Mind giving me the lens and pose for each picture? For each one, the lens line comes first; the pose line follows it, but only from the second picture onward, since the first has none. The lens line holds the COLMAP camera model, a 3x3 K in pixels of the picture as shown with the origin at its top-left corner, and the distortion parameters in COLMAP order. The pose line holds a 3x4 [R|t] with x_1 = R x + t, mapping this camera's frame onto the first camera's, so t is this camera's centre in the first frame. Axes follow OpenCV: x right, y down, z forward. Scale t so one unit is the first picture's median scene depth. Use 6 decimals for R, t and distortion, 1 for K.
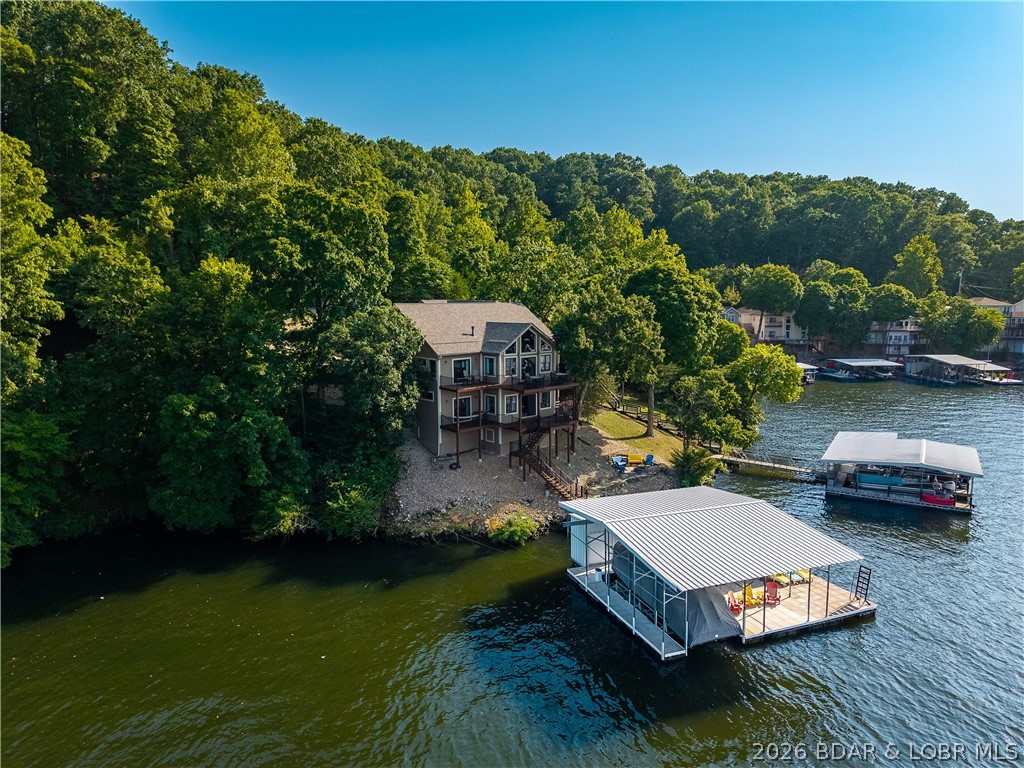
lens RADIAL K [[685.7, 0, 510.8], [0, 685.7, 381.9], [0, 0, 1]] dist [0.065409, -0.119675]
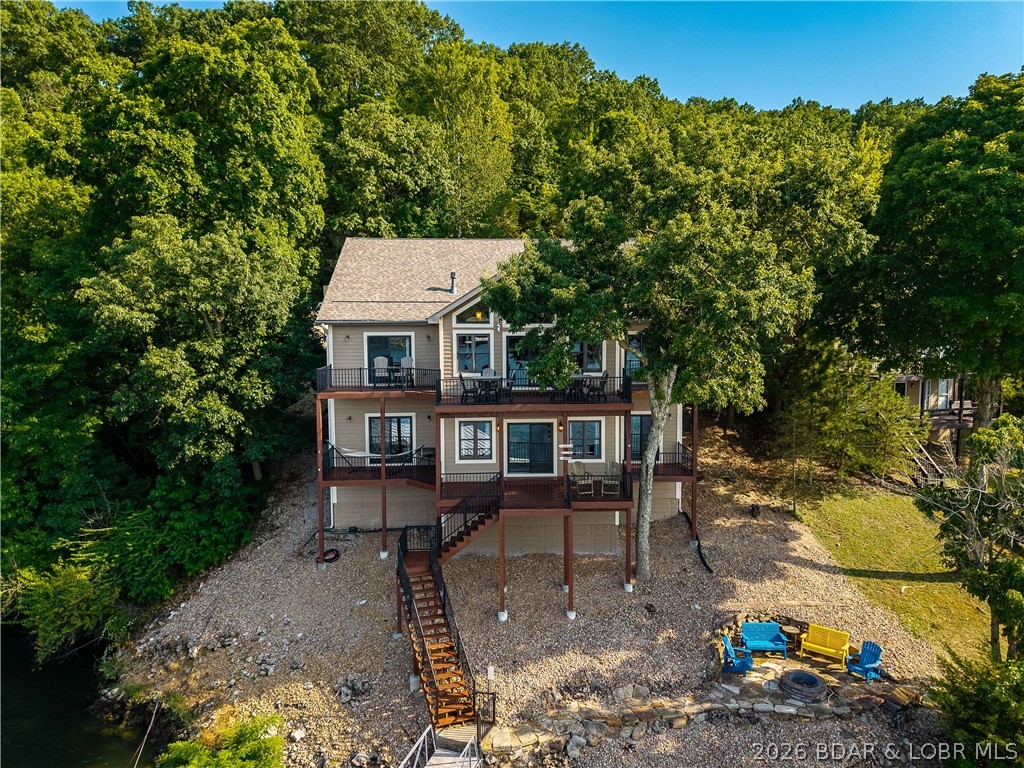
lens RADIAL K [[686.9, 0, 510.1], [0, 686.9, 384.8], [0, 0, 1]] dist [0.013159, -0.005106]
pose [[0.755578, 0.049641, -0.653175, 0.304188], [-0.081492, 0.996502, -0.018535, 0.003692], [0.649970, 0.067233, 0.756980, 0.682731]]
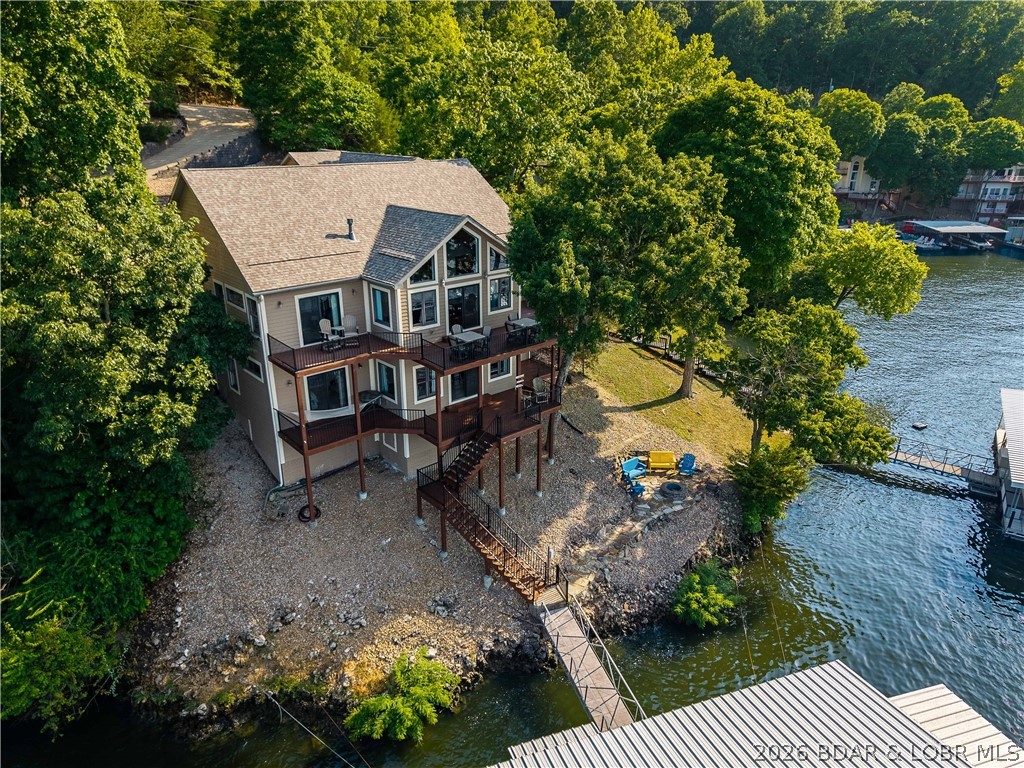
lens RADIAL K [[686.8, 0, 510.2], [0, 686.8, 383.4], [0, 0, 1]] dist [0.027524, -0.021983]
pose [[0.999870, 0.012686, -0.009911, 0.067274], [-0.010001, 0.971925, 0.235077, -0.086402], [0.012615, -0.234948, 0.971926, 0.507851]]
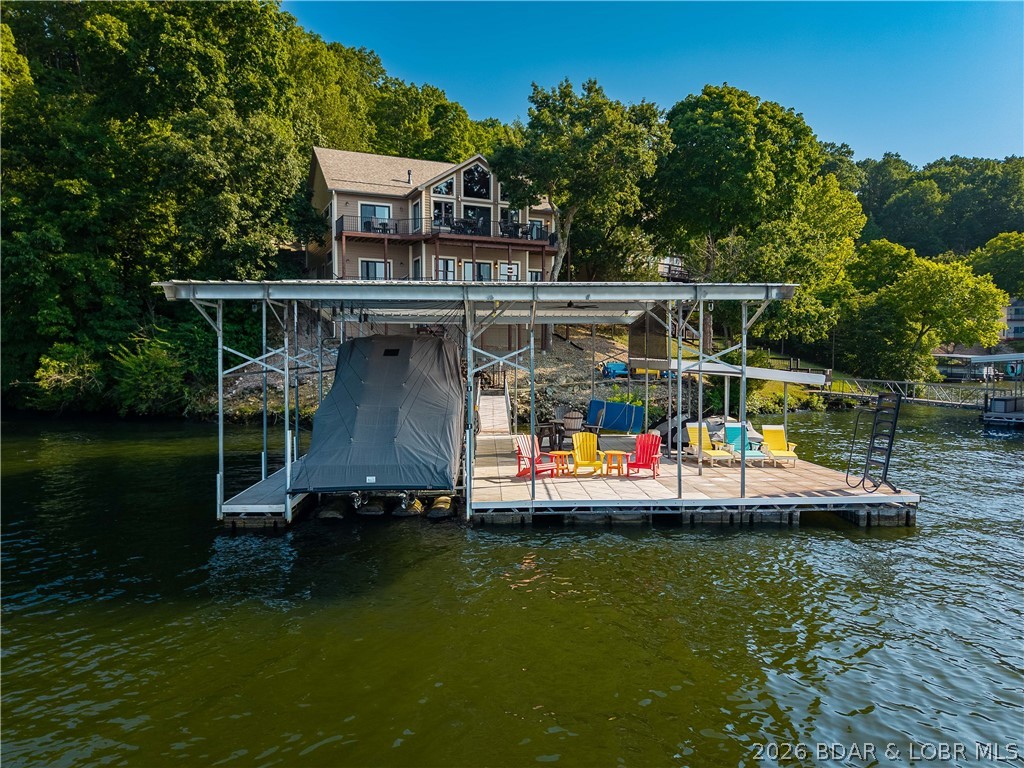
lens RADIAL K [[686.9, 0, 510.1], [0, 686.9, 384.8], [0, 0, 1]] dist [0.013159, -0.005106]
pose [[0.946456, 0.019679, -0.322231, 0.288726], [-0.046991, 0.995908, -0.077201, 0.198203], [0.319393, 0.088209, 0.943508, 0.383422]]
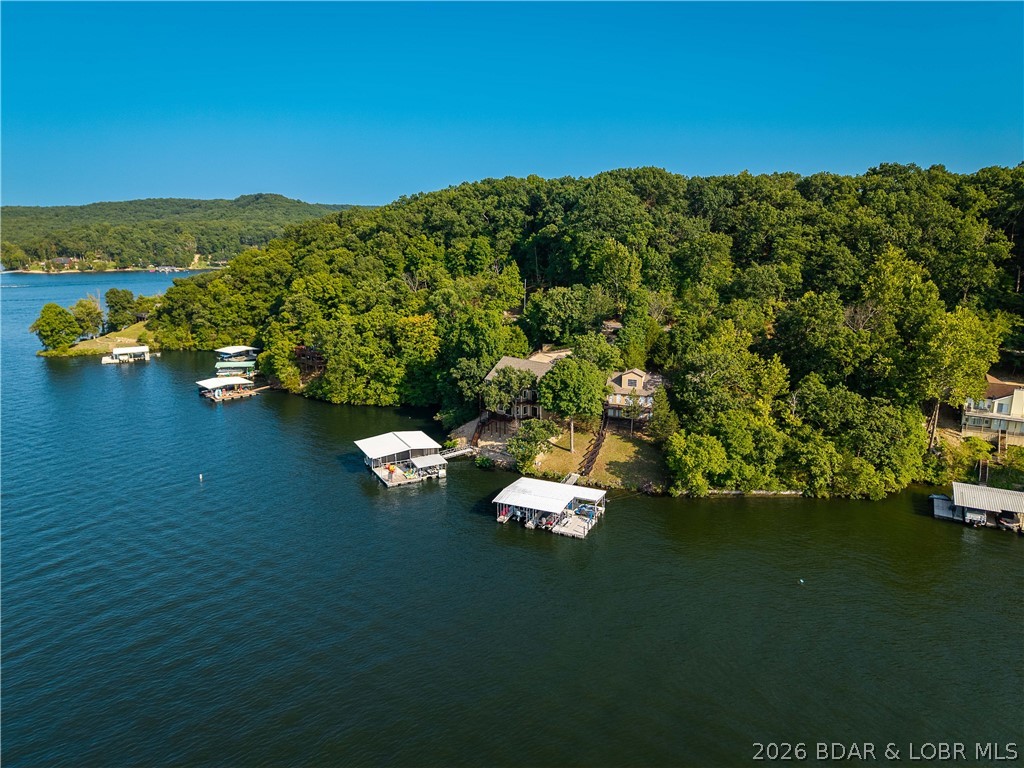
lens RADIAL K [[686.9, 0, 510.1], [0, 686.9, 384.8], [0, 0, 1]] dist [0.013159, -0.005106]
pose [[0.118436, 0.227528, -0.966542, 2.286935], [-0.125614, 0.969006, 0.212716, -0.551435], [0.984984, 0.096218, 0.143346, 0.687935]]
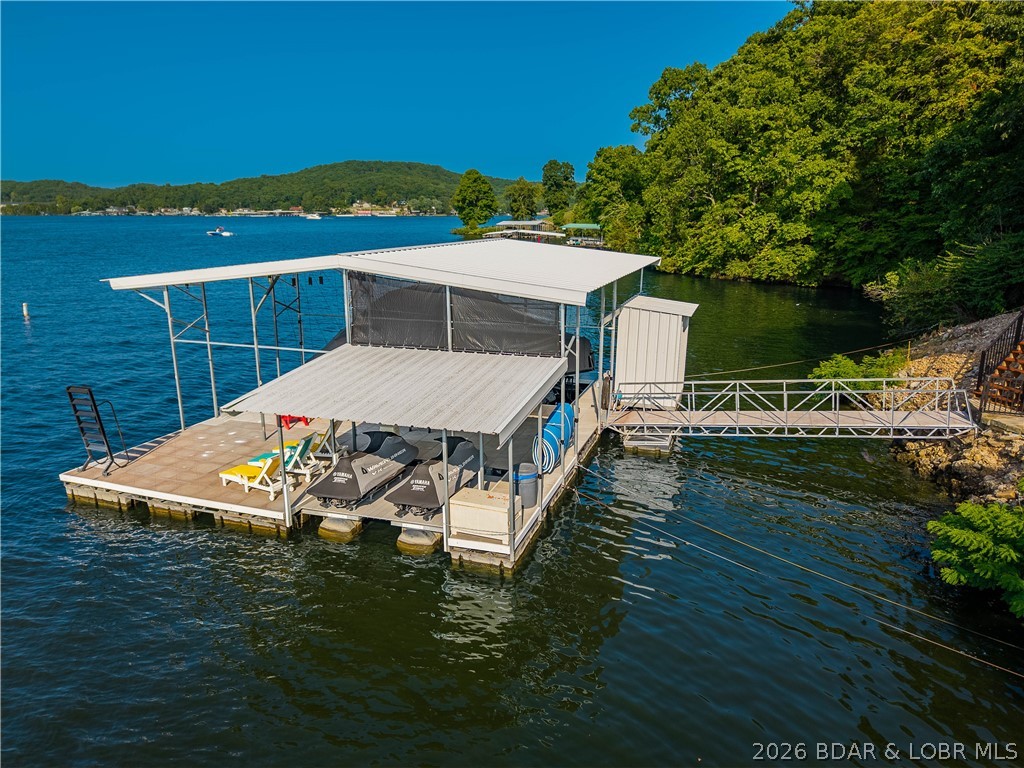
lens RADIAL K [[686.8, 0, 510.2], [0, 686.8, 383.4], [0, 0, 1]] dist [0.027524, -0.021983]
pose [[-0.643362, 0.192489, -0.740968, 0.425915], [-0.090975, 0.941793, 0.323651, 0.074981], [0.760138, 0.275634, -0.588402, 0.932218]]
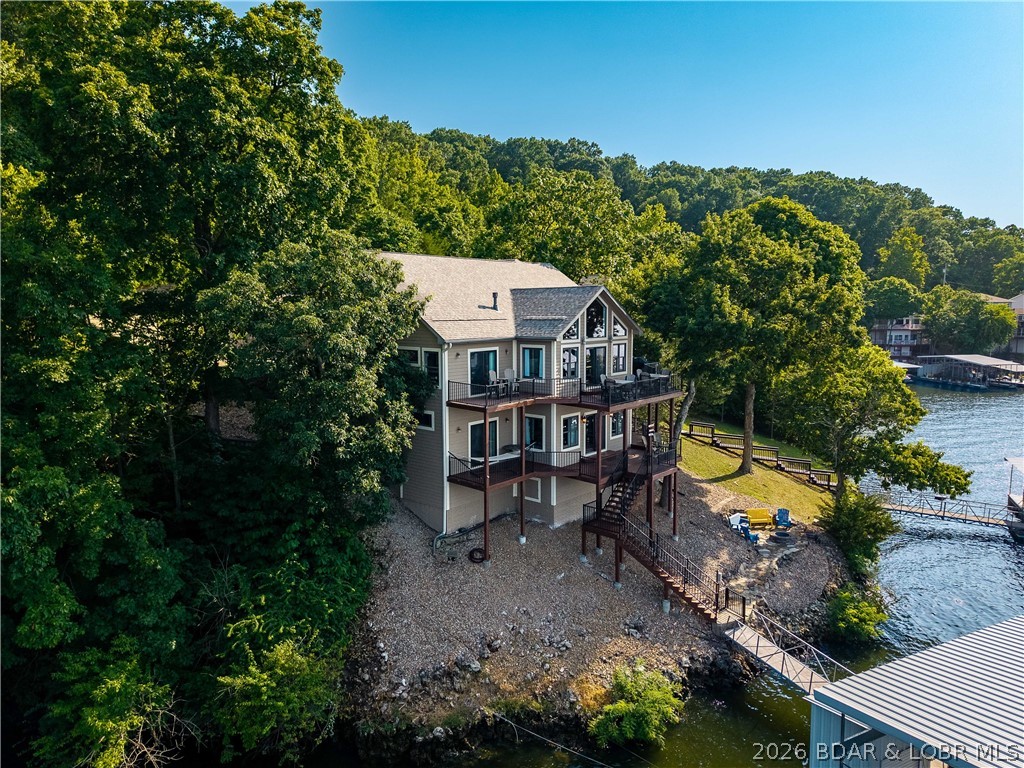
lens RADIAL K [[685.7, 0, 510.8], [0, 685.7, 381.9], [0, 0, 1]] dist [0.065409, -0.119675]
pose [[0.993741, -0.013855, 0.110845, -0.108816], [0.015751, 0.999744, -0.016249, 0.000775], [-0.110592, 0.017894, 0.993705, 0.456423]]
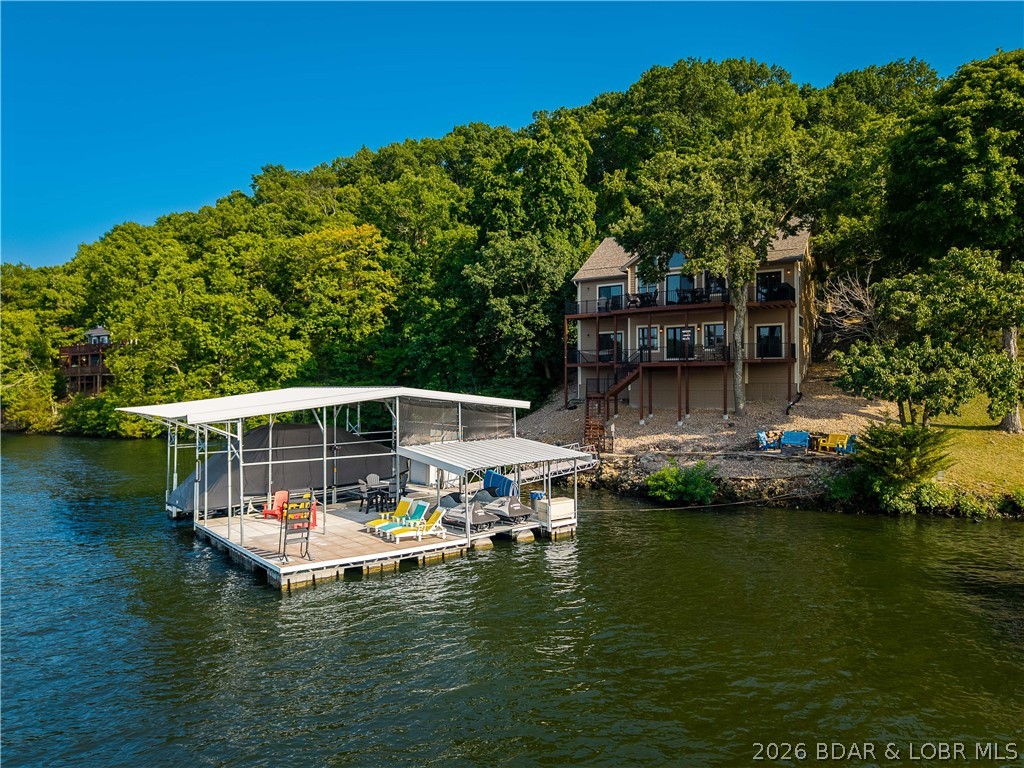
lens RADIAL K [[683.7, 0, 512.0], [0, 683.7, 384.0], [0, 0, 1]] dist [0.055346, -0.064128]
pose [[0.292518, 0.000933, -0.956260, 0.673442], [-0.118991, 0.992263, -0.035431, 0.126417], [0.948828, 0.124151, 0.290365, 0.652166]]
